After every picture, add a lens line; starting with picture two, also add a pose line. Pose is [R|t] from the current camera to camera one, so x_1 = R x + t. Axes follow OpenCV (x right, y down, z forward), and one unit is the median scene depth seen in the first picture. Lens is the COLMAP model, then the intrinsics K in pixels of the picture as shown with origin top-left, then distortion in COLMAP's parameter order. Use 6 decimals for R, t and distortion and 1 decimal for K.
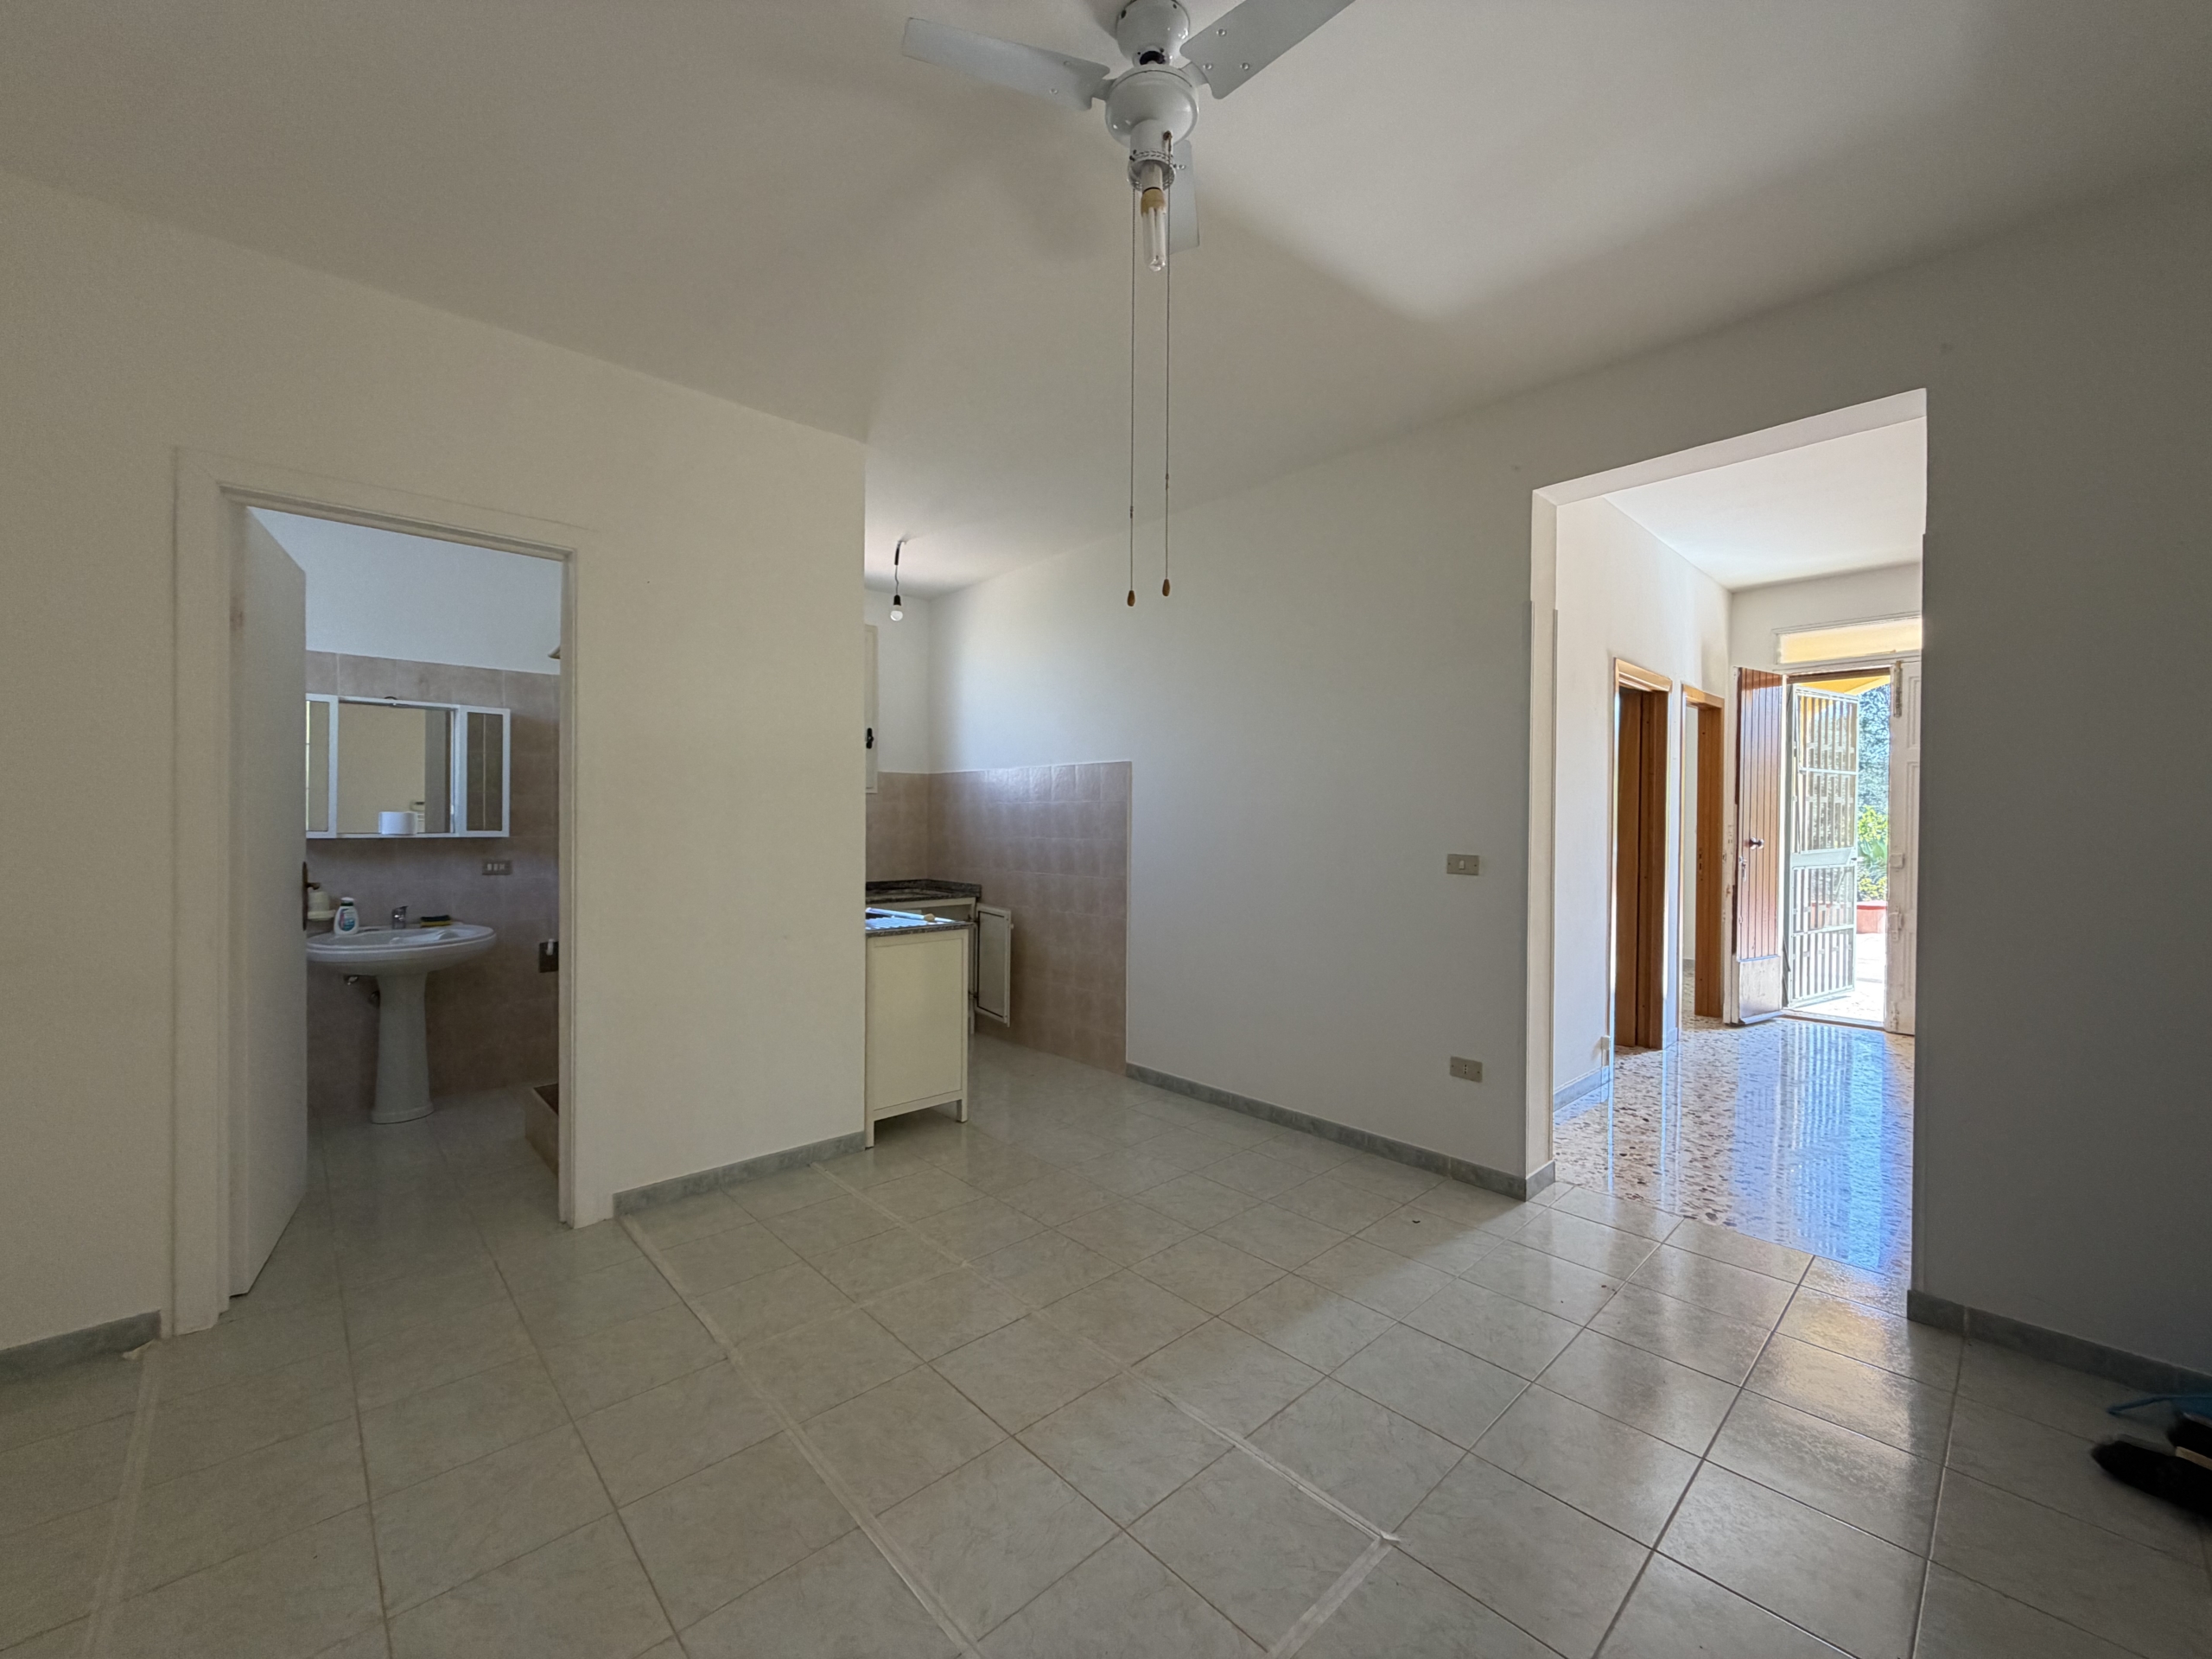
lens RADIAL K [[883.1, 0, 1093.8], [0, 883.1, 823.4], [0, 0, 1]] dist [-0.000210, 0.000480]
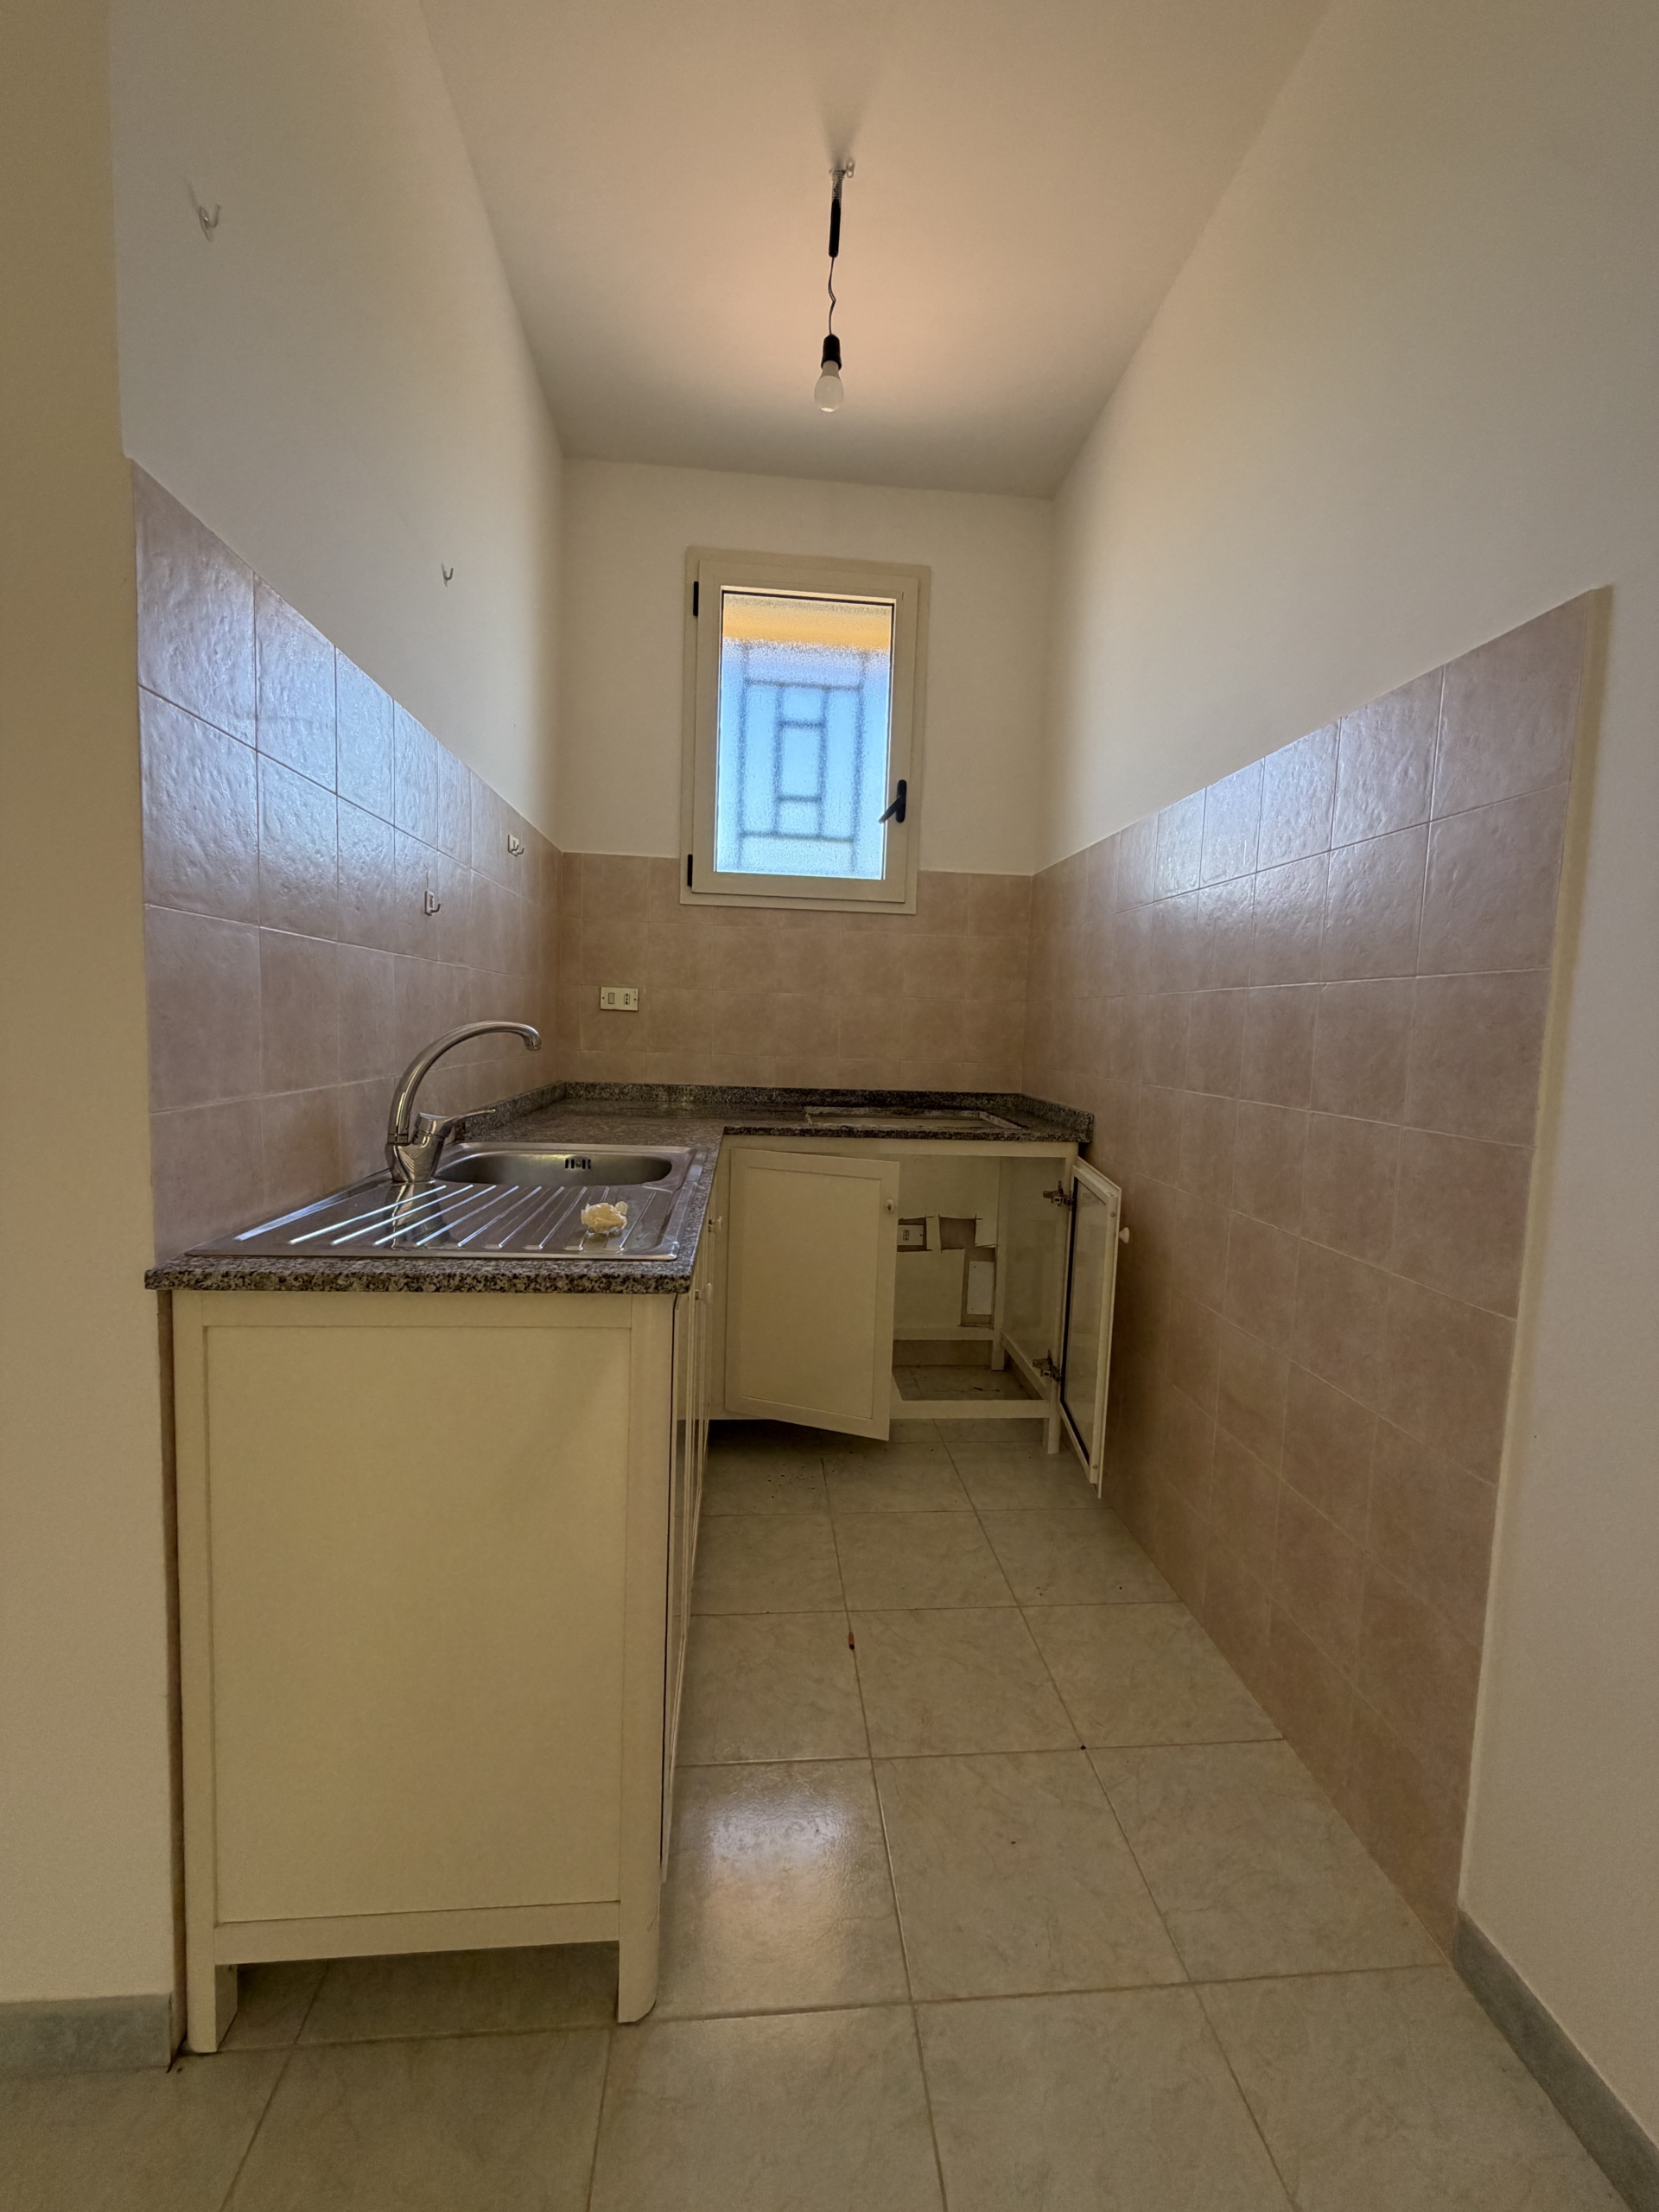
lens RADIAL K [[883.1, 0, 830.6], [0, 883.1, 1104.9], [0, 0, 1]] dist [-0.000210, 0.000480]
pose [[0.793318, 0.072319, -0.604497, 0.038422], [-0.027706, 0.996180, 0.082817, 0.050607], [0.608177, -0.048952, 0.792291, 0.896986]]
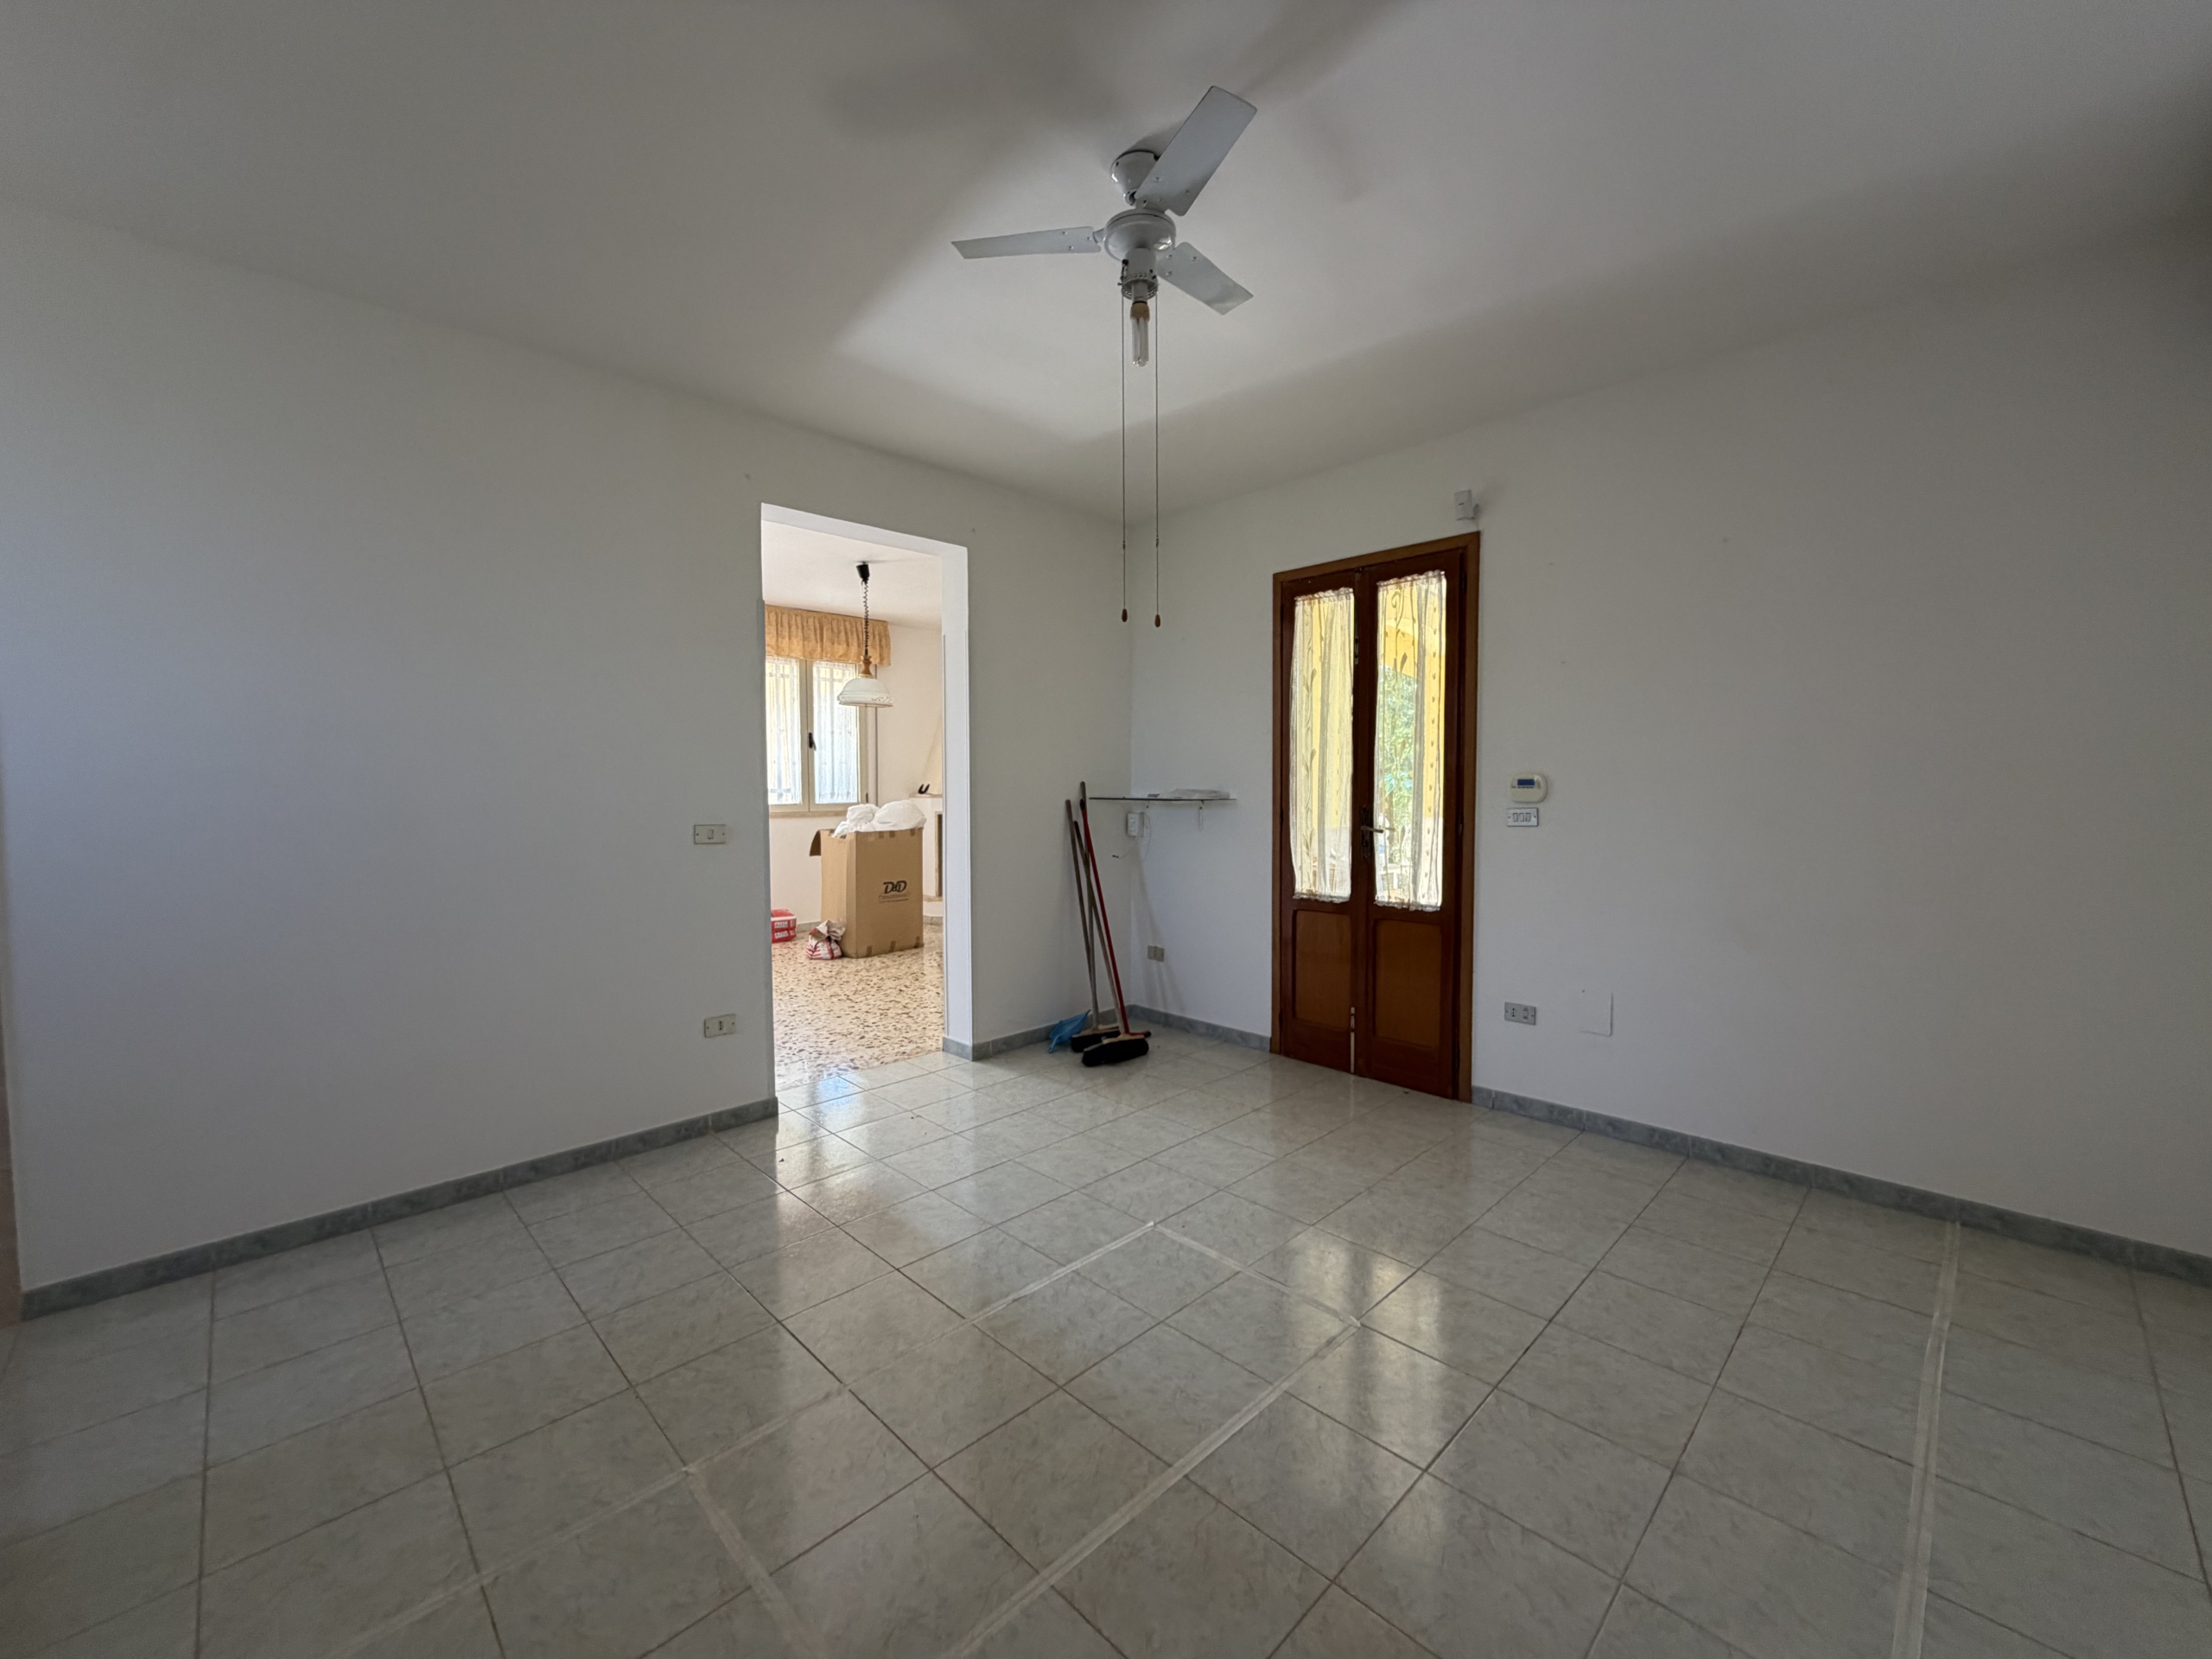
lens RADIAL K [[883.1, 0, 1096.5], [0, 883.1, 834.7], [0, 0, 1]] dist [-0.000210, 0.000480]
pose [[-0.026082, -0.061533, 0.997764, -0.571322], [0.011684, 0.998017, 0.061854, -0.011782], [-0.999592, 0.013272, -0.025311, 0.508937]]
